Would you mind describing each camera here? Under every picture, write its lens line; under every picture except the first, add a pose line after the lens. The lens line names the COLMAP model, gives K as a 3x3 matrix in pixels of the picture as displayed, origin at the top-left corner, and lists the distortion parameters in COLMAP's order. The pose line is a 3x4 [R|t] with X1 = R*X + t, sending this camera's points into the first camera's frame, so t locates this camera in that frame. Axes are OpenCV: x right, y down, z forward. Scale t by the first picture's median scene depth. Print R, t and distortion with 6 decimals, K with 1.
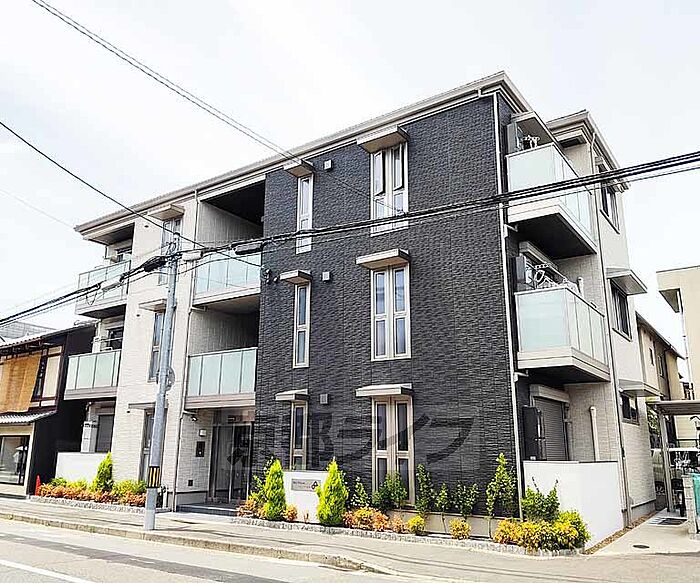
lens RADIAL K [[591.6, 0, 348.6], [0, 591.6, 295.3], [0, 0, 1]] dist [0.010249, -0.044315]
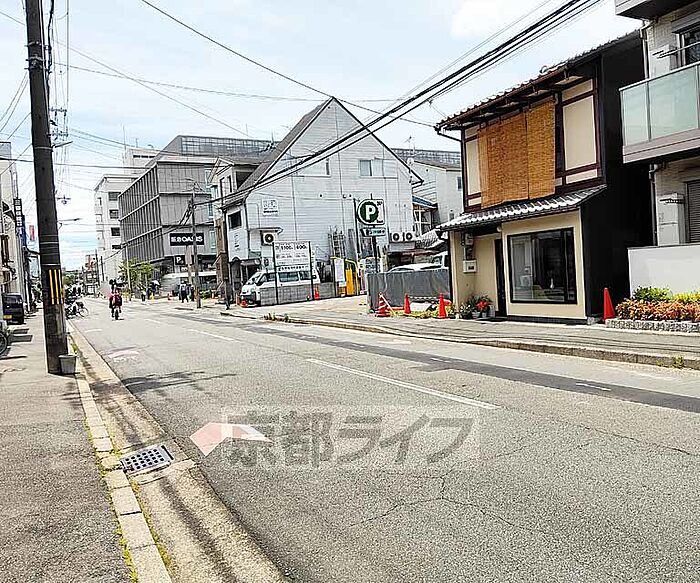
lens RADIAL K [[591.6, 0, 349.6], [0, 591.6, 290.7], [0, 0, 1]] dist [0.010249, -0.044315]
pose [[0.868013, -0.056838, -0.493277, -0.430362], [0.200683, 0.948832, 0.243811, 0.097479], [0.454180, -0.310623, 0.835005, 0.338054]]
